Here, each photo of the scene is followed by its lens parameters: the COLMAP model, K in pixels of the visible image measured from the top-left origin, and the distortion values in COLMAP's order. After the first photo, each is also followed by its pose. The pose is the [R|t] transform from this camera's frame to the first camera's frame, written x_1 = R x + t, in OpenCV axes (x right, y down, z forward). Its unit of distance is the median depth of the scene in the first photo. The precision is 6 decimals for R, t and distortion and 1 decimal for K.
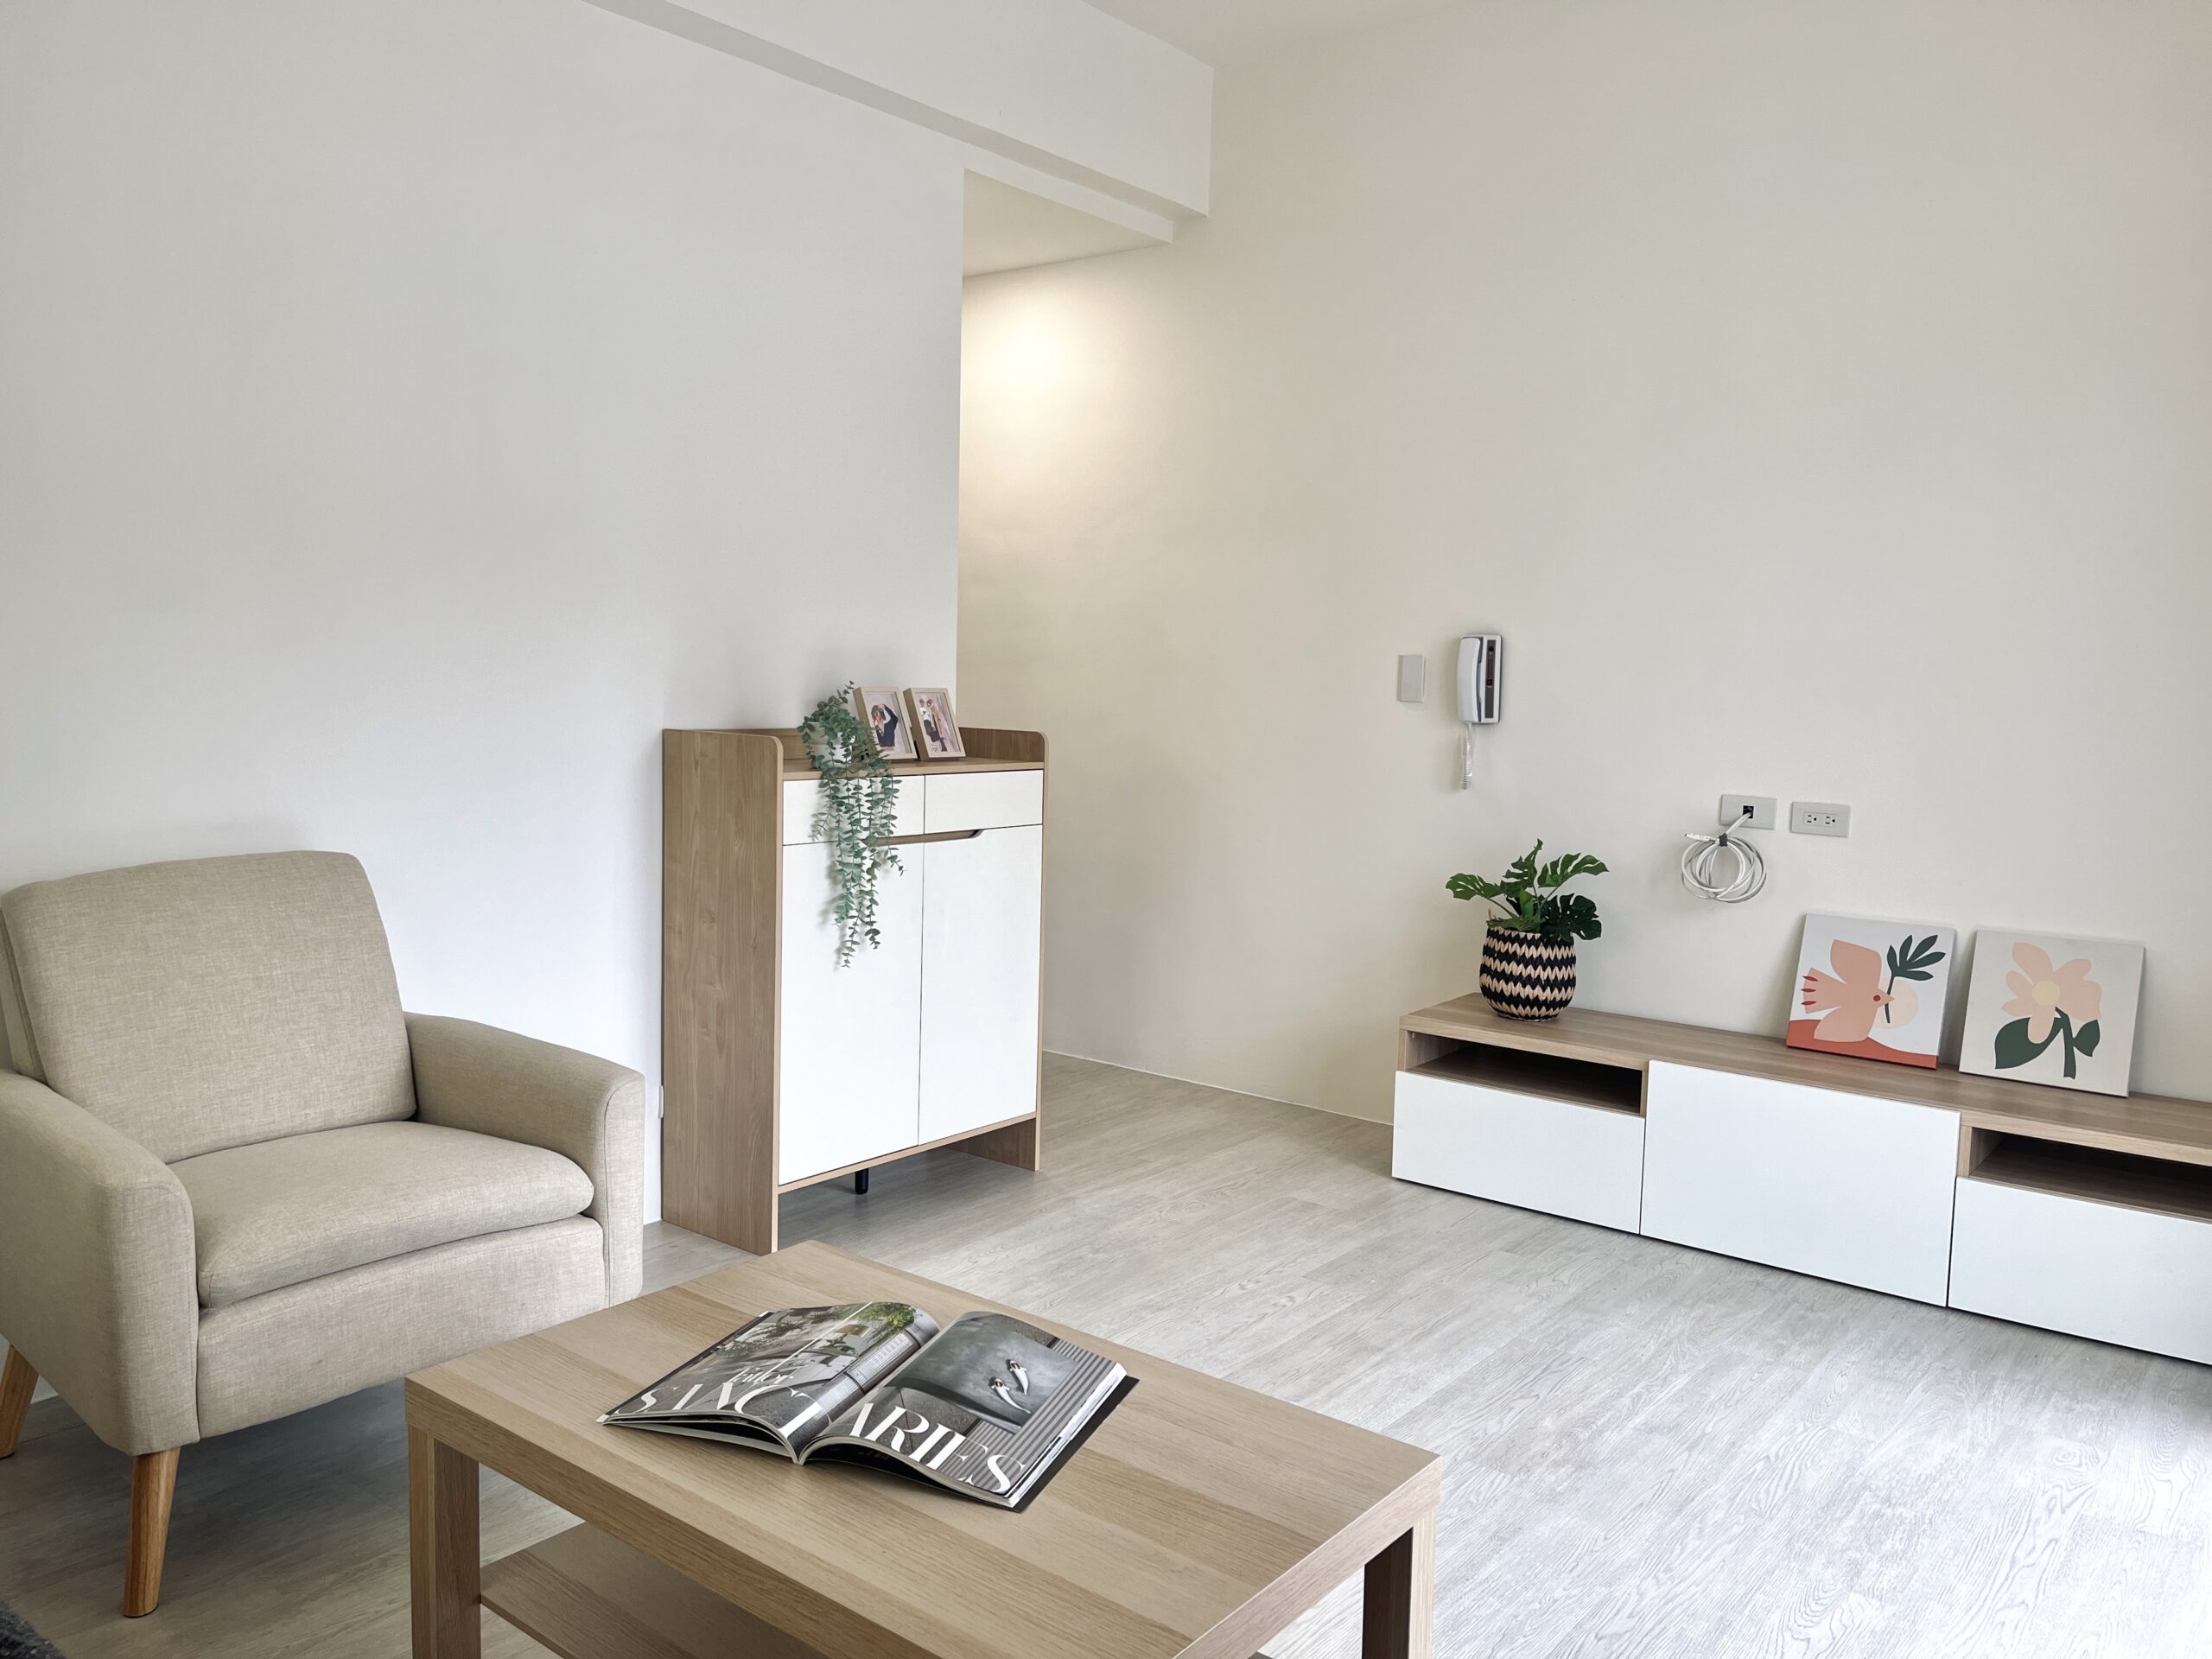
lens RADIAL K [[1693.7, 0, 1106.0], [0, 1693.7, 829.5], [0, 0, 1]] dist [0.005147, -0.003027]
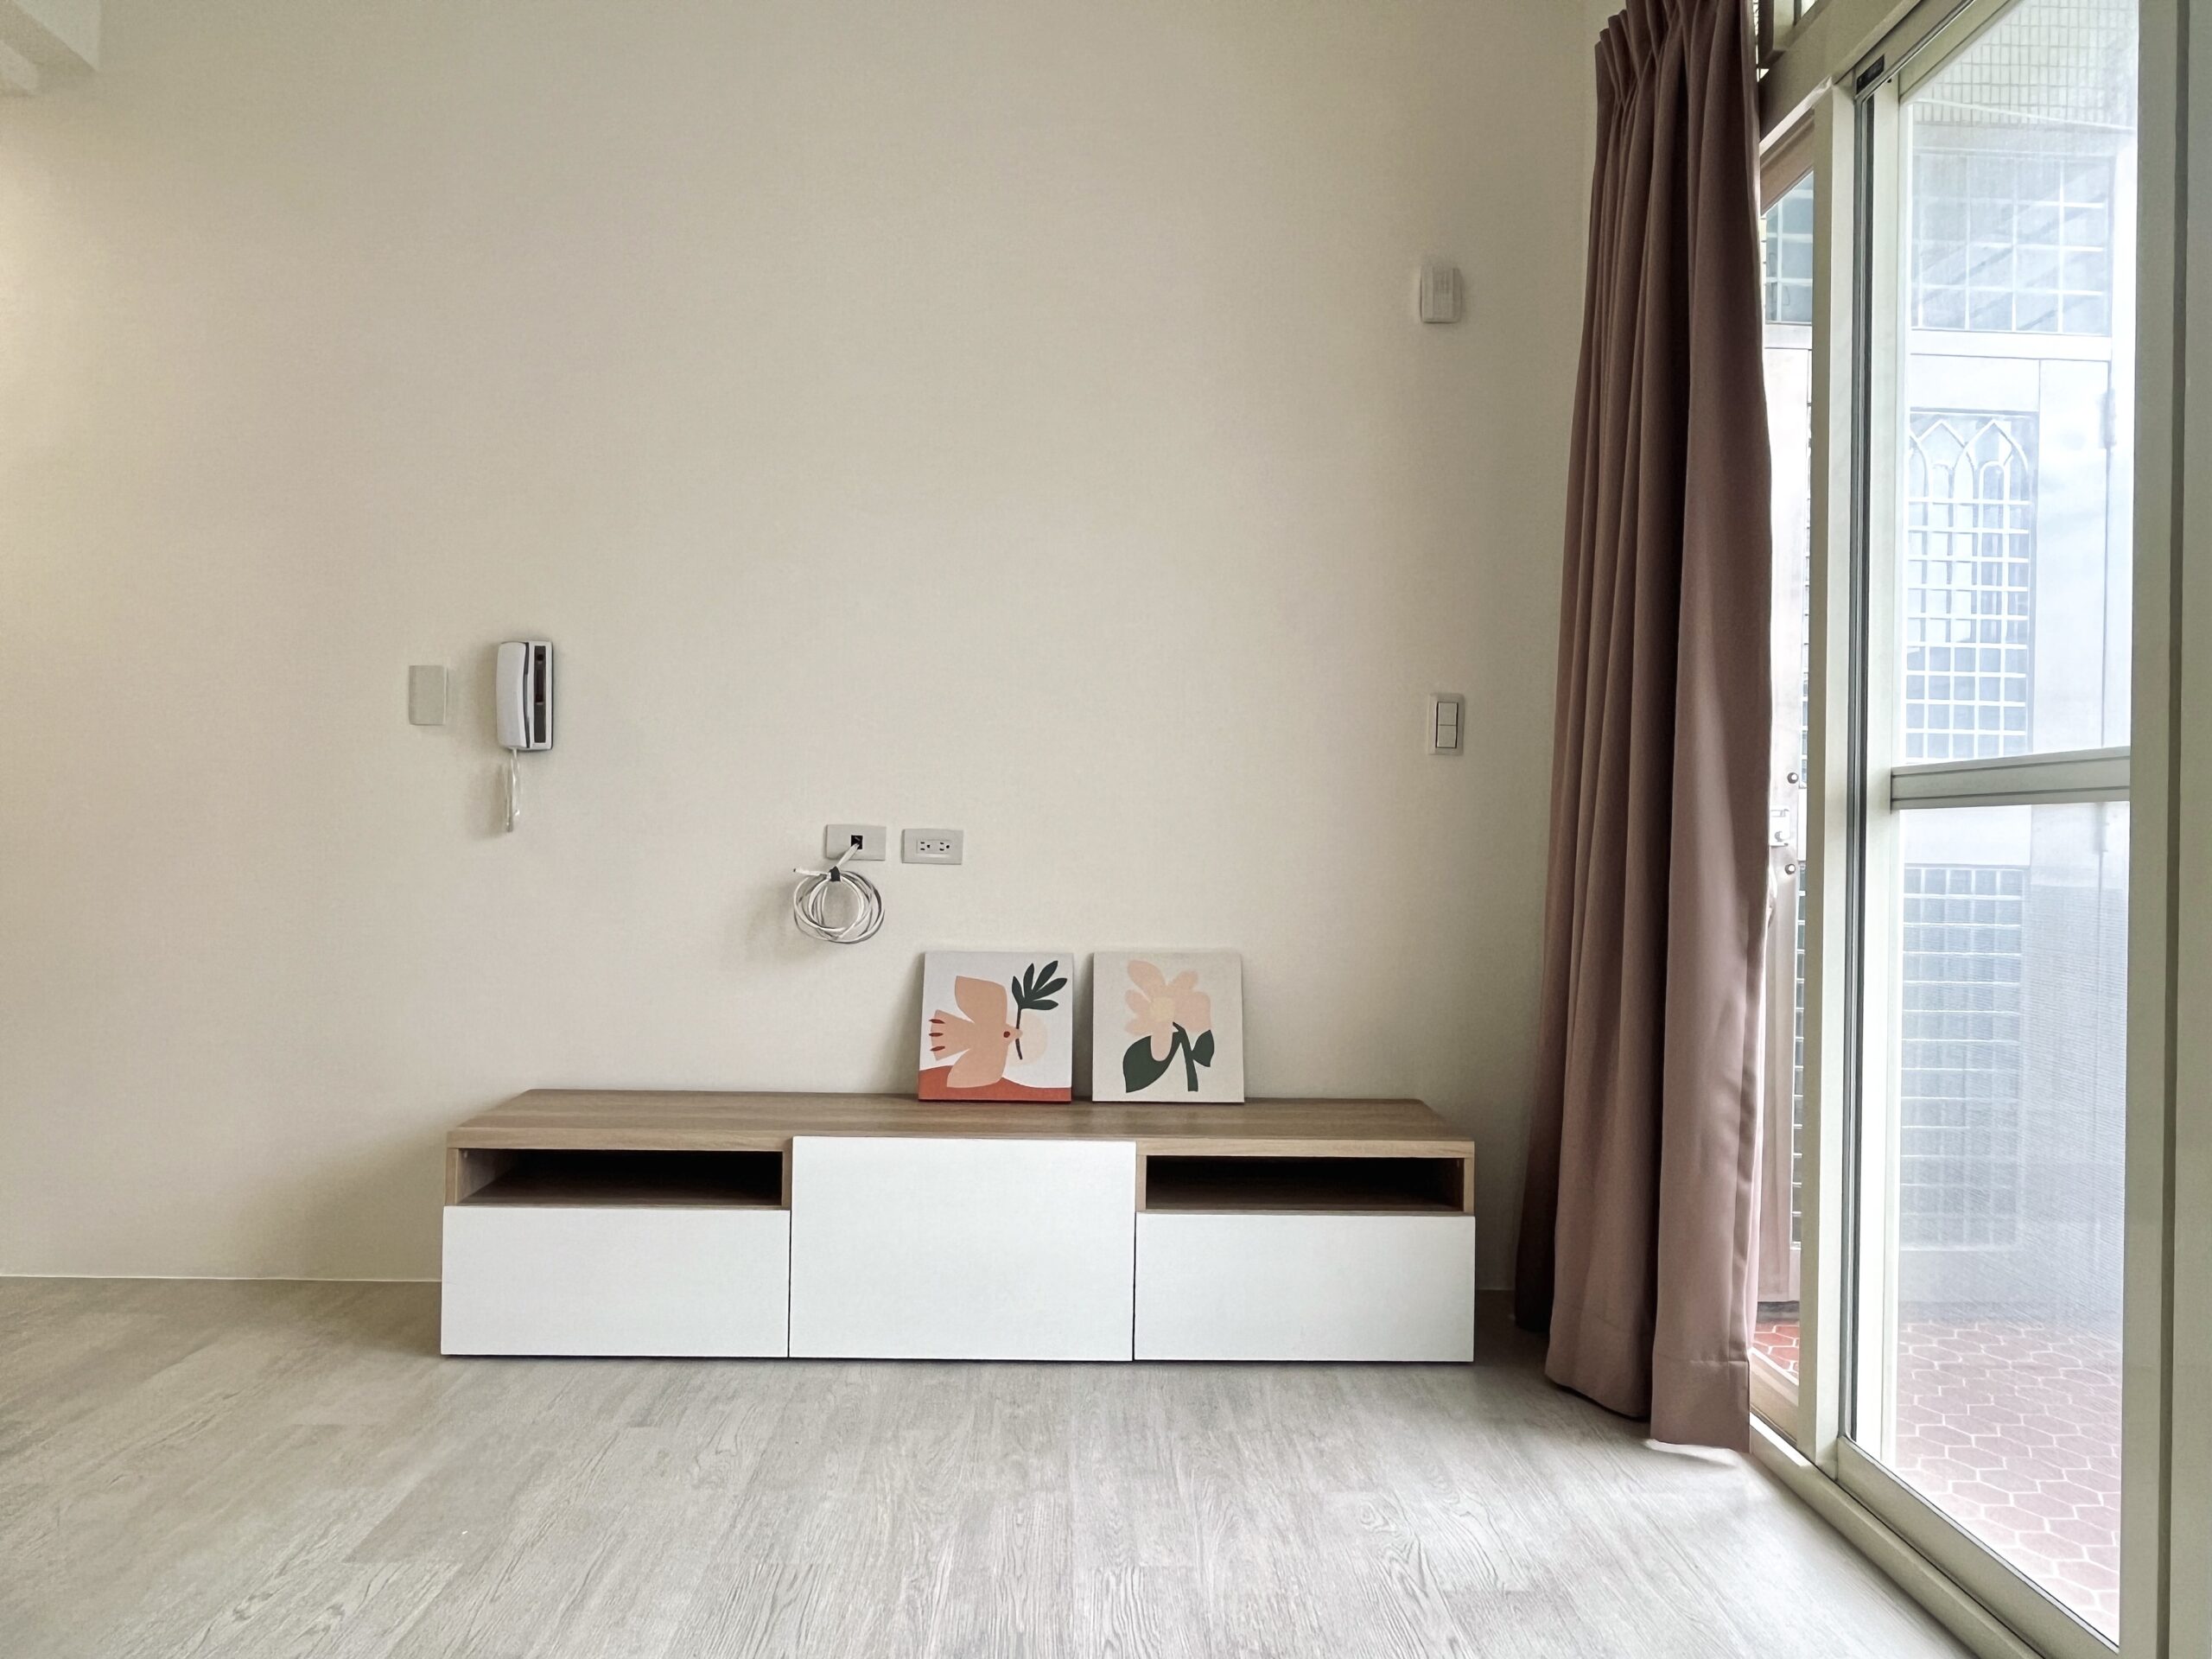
lens RADIAL K [[1455.7, 0, 1106.0], [0, 1455.7, 829.5], [0, 0, 1]] dist [0.005855, -0.006977]
pose [[0.773740, -0.012139, 0.633387, -0.004964], [0.067020, 0.995774, -0.062787, 0.042702], [-0.629948, 0.091030, 0.771284, 0.351118]]
